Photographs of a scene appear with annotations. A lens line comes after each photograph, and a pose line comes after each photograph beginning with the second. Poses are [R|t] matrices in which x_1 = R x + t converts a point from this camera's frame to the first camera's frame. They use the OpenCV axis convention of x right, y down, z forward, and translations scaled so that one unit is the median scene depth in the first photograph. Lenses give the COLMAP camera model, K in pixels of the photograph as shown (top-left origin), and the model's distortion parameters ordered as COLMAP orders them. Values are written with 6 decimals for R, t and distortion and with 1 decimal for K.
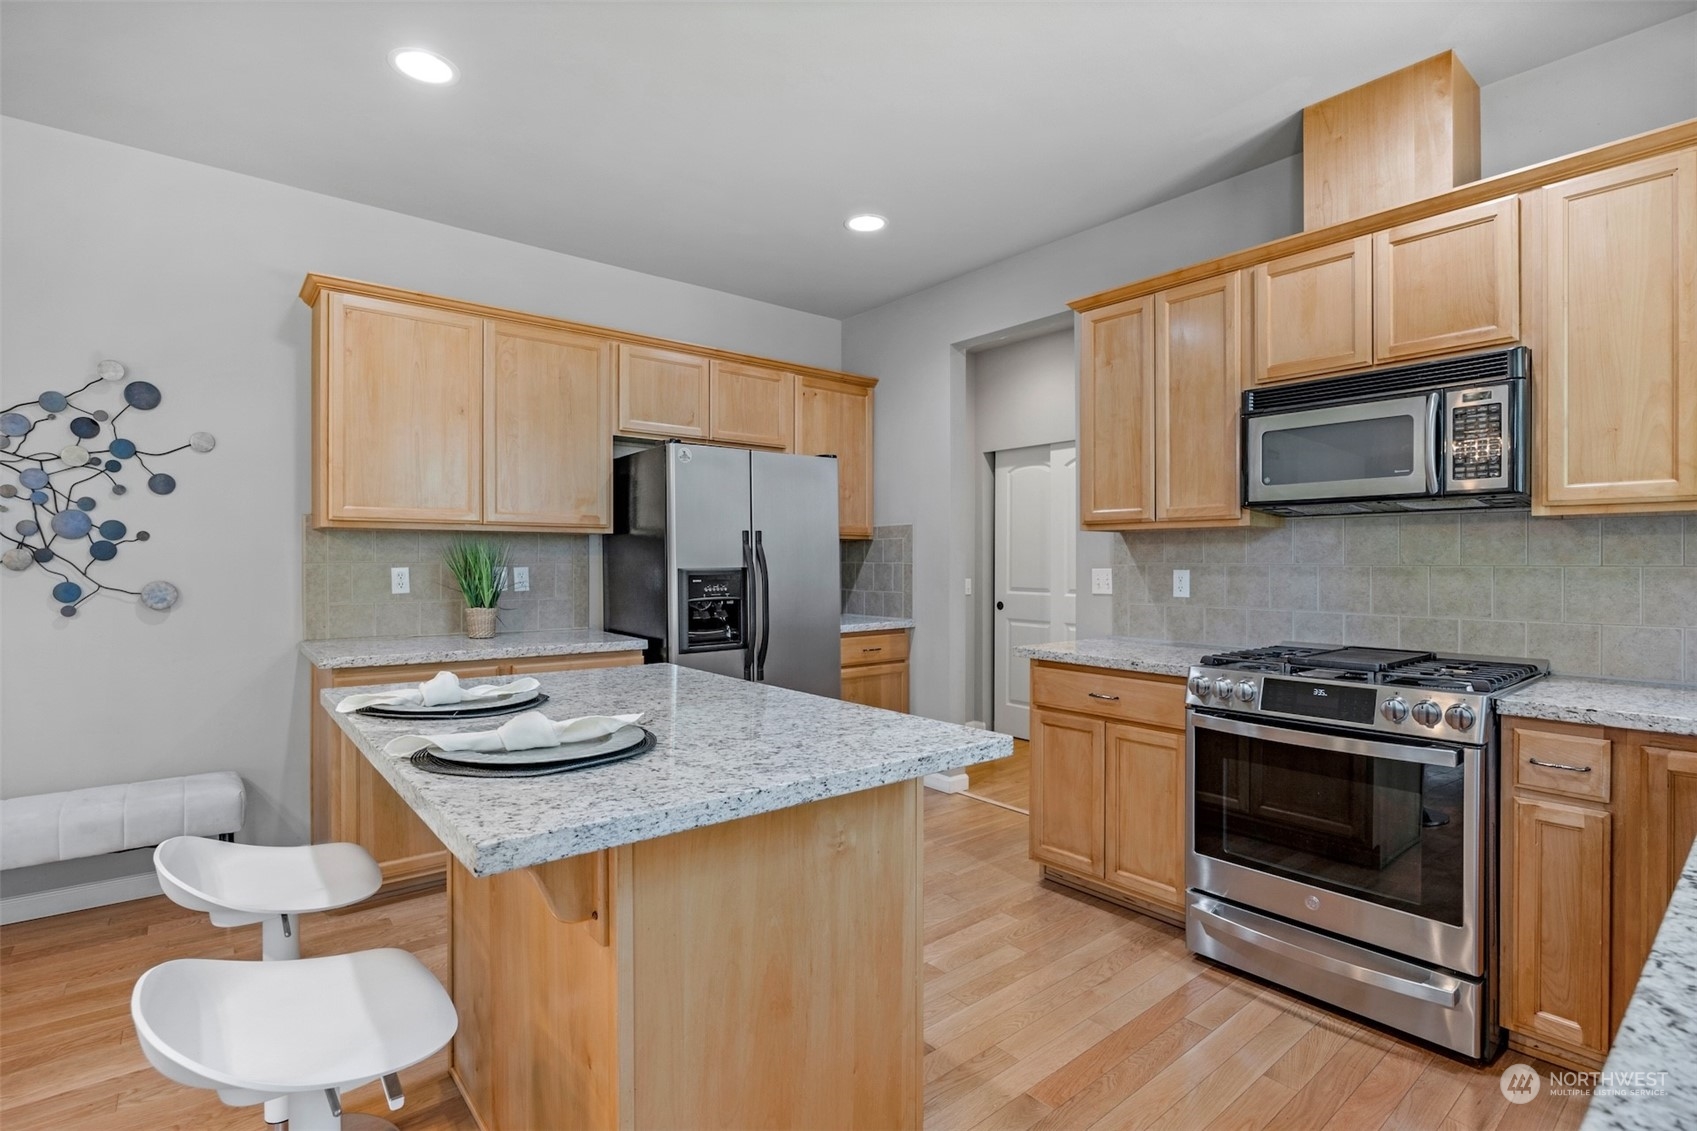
lens RADIAL K [[787.3, 0, 864.4], [0, 787.3, 565.0], [0, 0, 1]] dist [-0.014361, 0.000360]
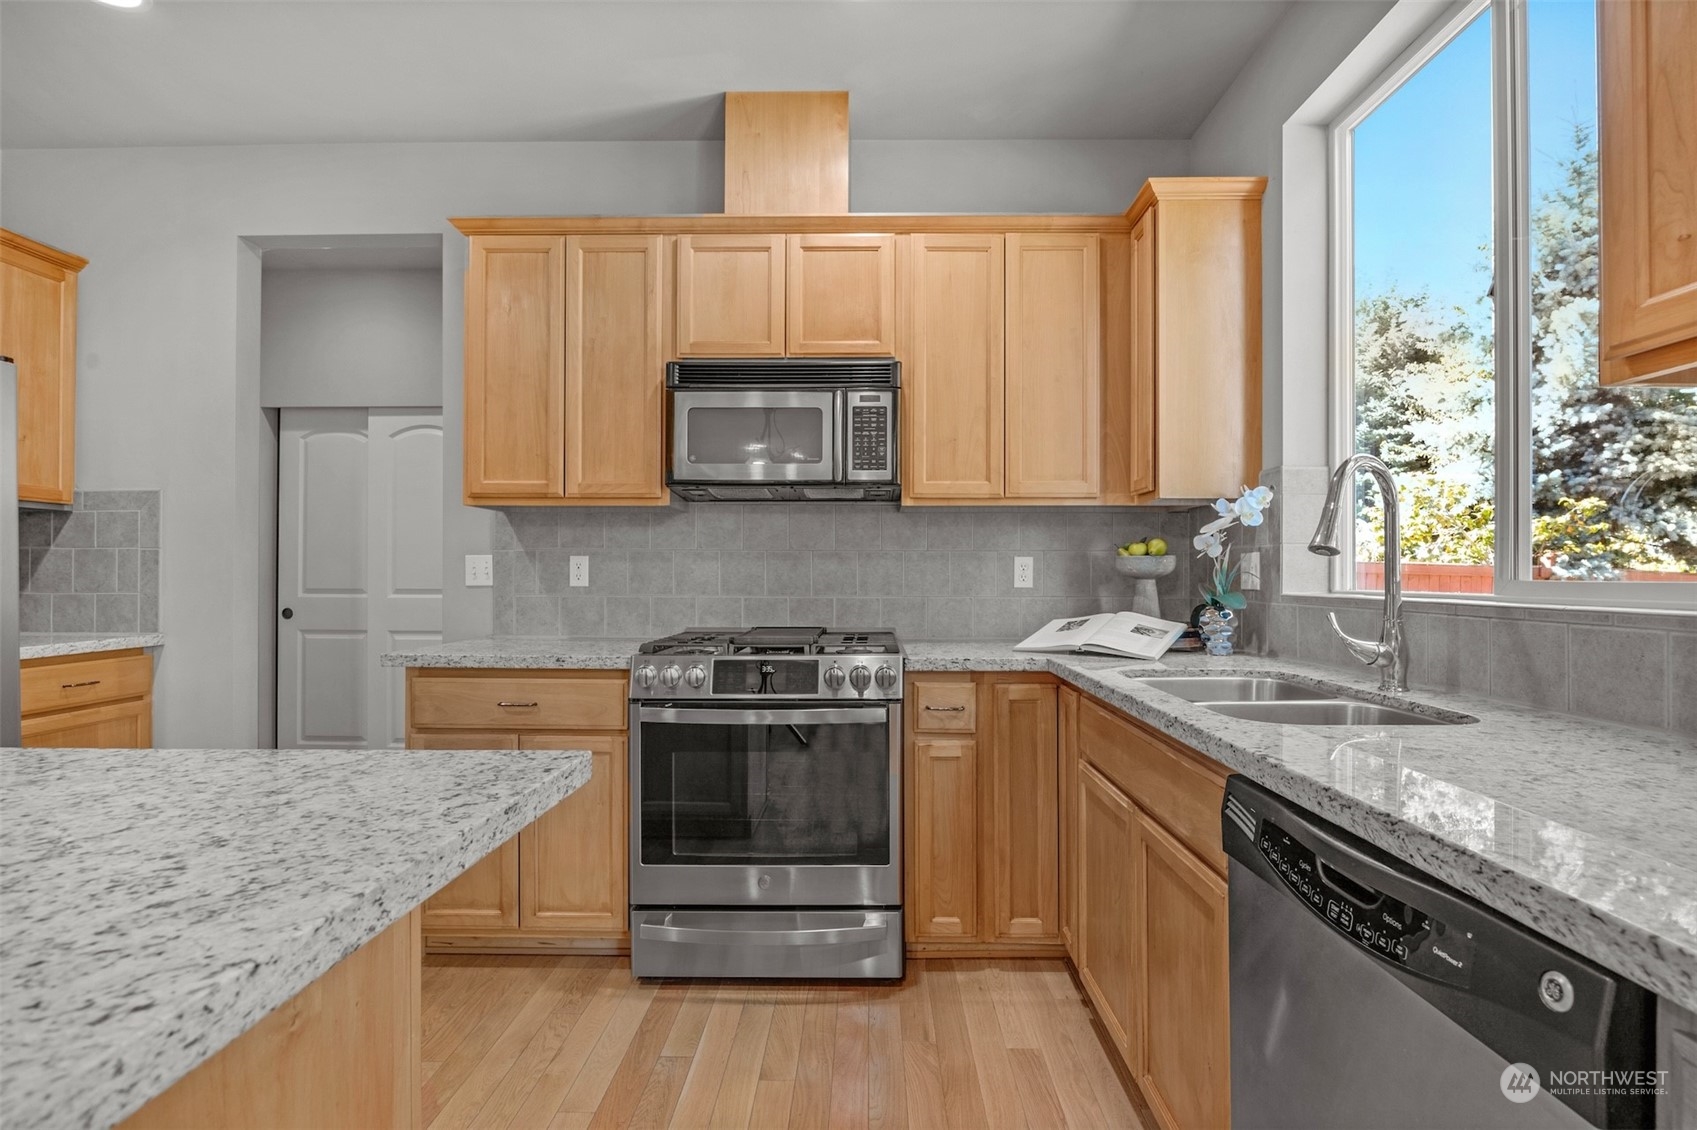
lens RADIAL K [[796.0, 0, 848.7], [0, 796.0, 571.5], [0, 0, 1]] dist [-0.015115, 0.000235]
pose [[0.657134, 0.004512, 0.753760, -0.096678], [0.001594, 0.999972, -0.007375, 0.038690], [-0.753772, 0.006048, 0.657108, 0.213472]]
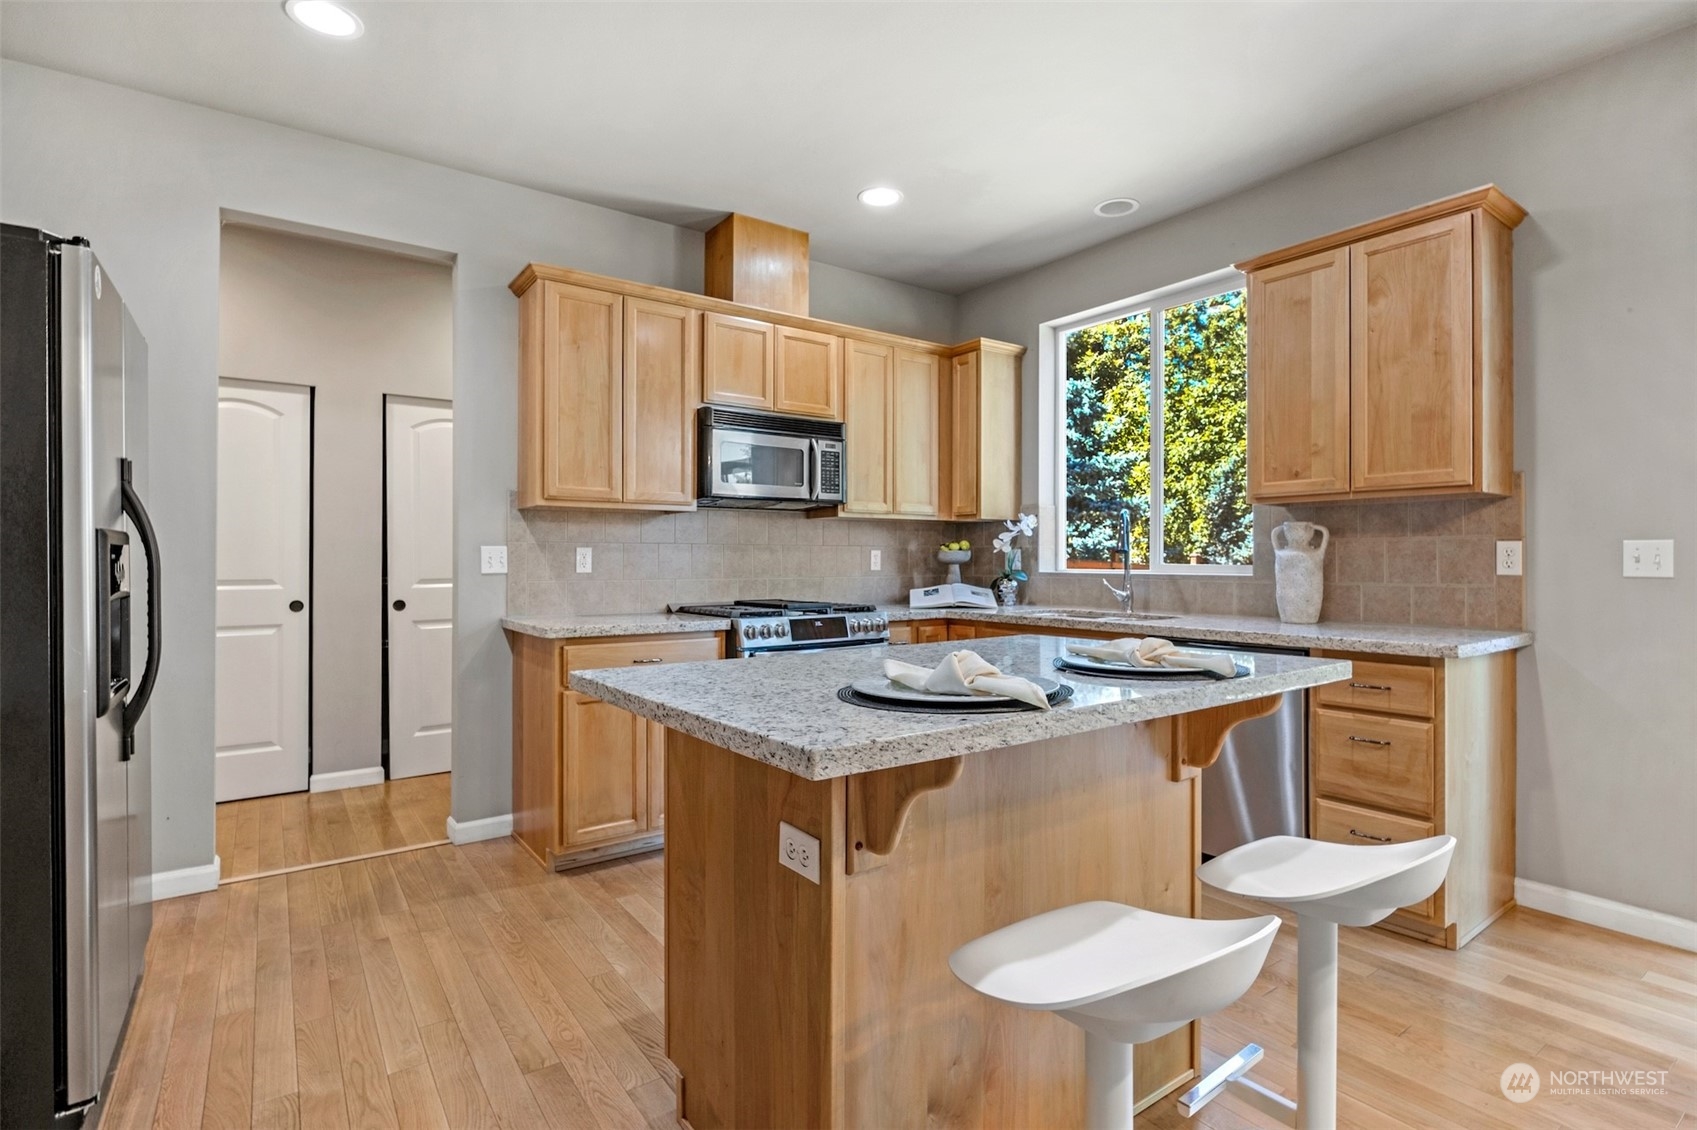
lens RADIAL K [[820.8, 0, 851.0], [0, 820.8, 557.9], [0, 0, 1]] dist [-0.011027, 0.000270]
pose [[0.081475, 0.004384, 0.996666, -0.855975], [0.005497, 0.999973, -0.004848, 0.034669], [-0.996660, 0.005874, 0.081449, 0.671949]]
